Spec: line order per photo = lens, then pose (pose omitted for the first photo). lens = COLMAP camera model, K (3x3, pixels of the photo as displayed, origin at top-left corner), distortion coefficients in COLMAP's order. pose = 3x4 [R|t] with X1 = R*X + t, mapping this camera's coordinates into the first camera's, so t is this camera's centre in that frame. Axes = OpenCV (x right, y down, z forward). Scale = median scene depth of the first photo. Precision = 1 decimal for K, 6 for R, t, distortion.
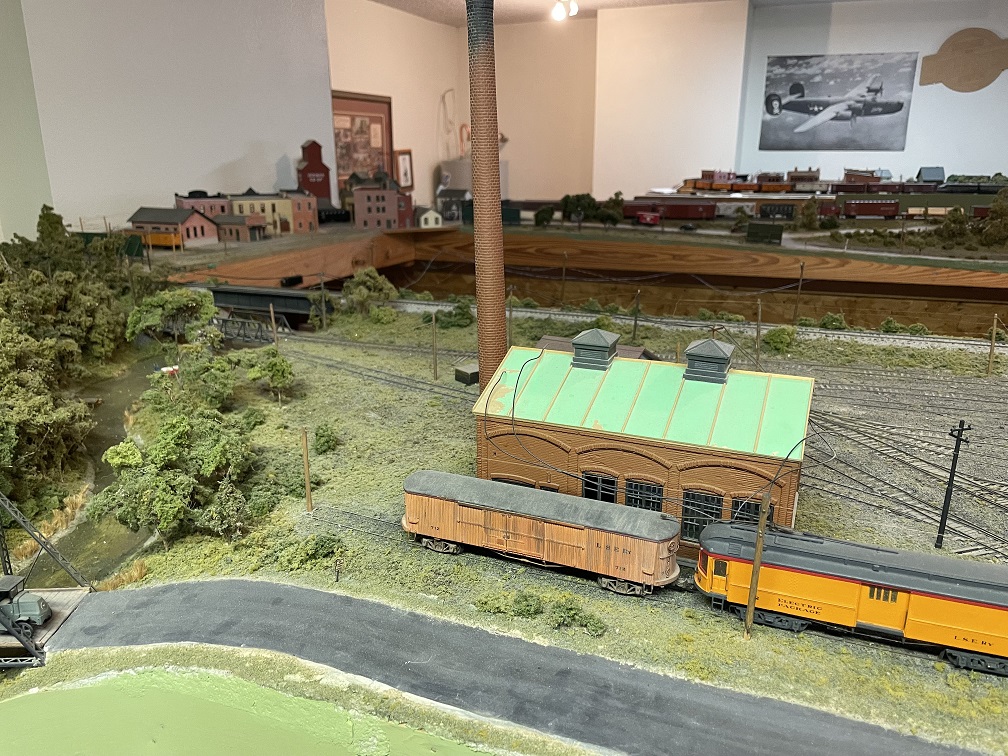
lens RADIAL K [[776.5, 0, 501.0], [0, 776.5, 379.0], [0, 0, 1]] dist [0.048448, -0.075188]
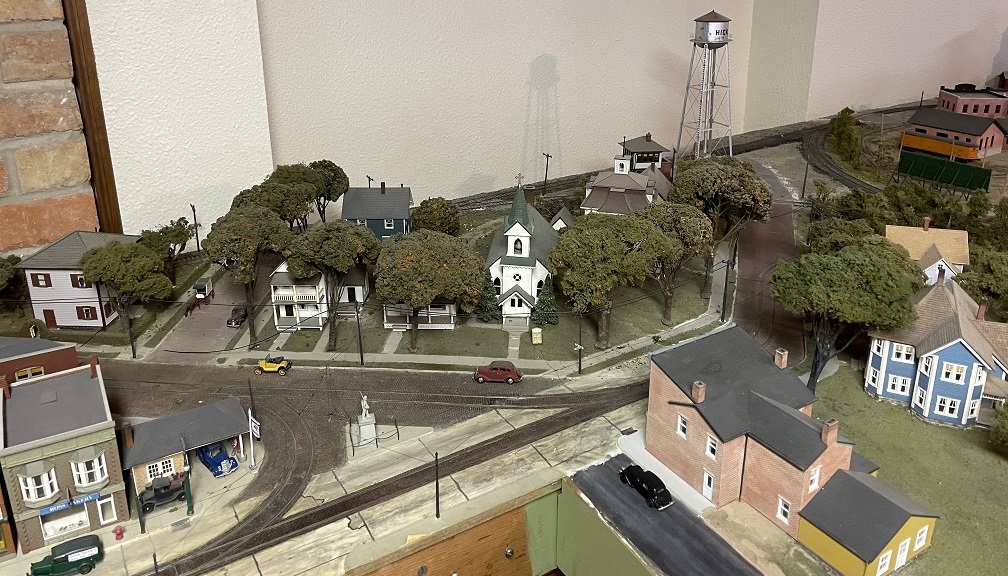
lens RADIAL K [[773.8, 0, 492.5], [0, 773.8, 181.9], [0, 0, 1]] dist [0.066078, -0.077331]
pose [[0.799754, 0.168673, -0.576145, -0.240154], [-0.160987, 0.984824, 0.064850, -0.083228], [0.578340, 0.040888, 0.814771, -0.059872]]
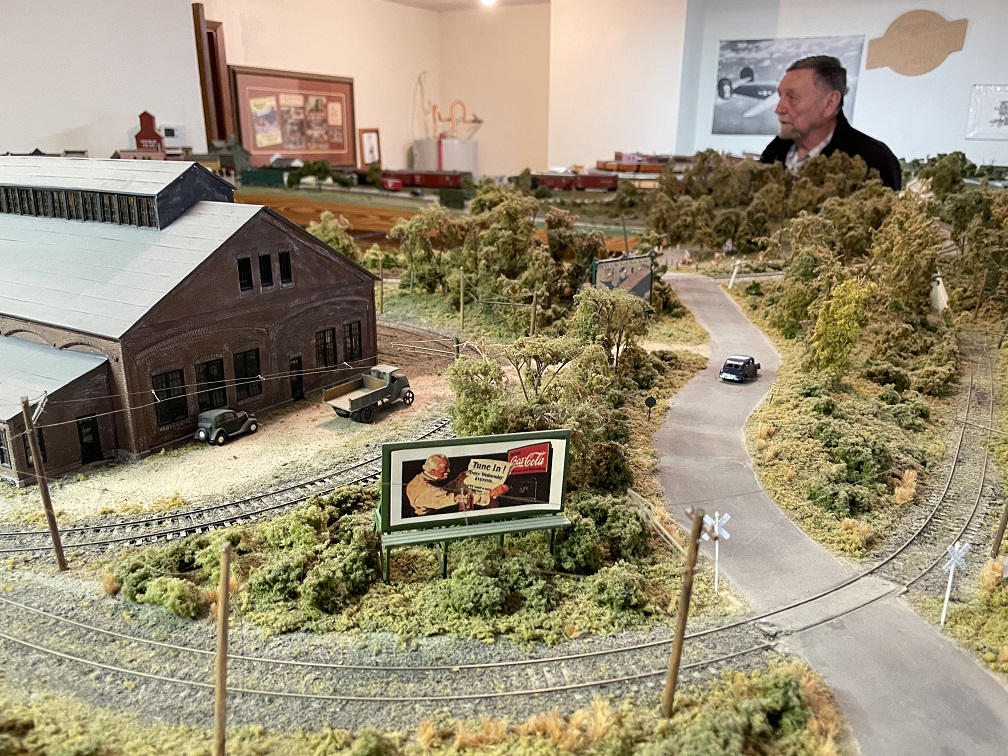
lens RADIAL K [[776.5, 0, 507.9], [0, 776.5, 381.8], [0, 0, 1]] dist [0.048448, -0.075188]
pose [[0.989187, 0.059336, -0.134124, 0.499353], [-0.056953, 0.998145, 0.021538, 0.038088], [0.135153, -0.013666, 0.990730, -0.073473]]
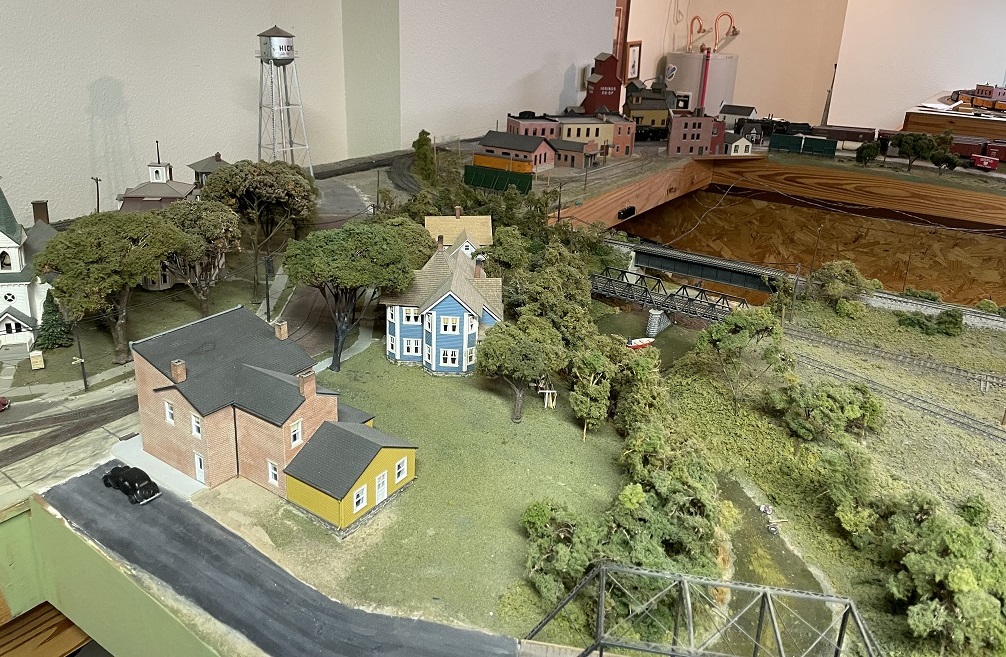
lens RADIAL K [[771.8, 0, 497.3], [0, 771.8, 262.5], [0, 0, 1]] dist [0.053526, -0.068617]
pose [[0.977020, 0.097588, -0.189497, -0.180241], [-0.093757, 0.995170, 0.029098, -0.056587], [0.191421, -0.010663, 0.981450, -0.020550]]
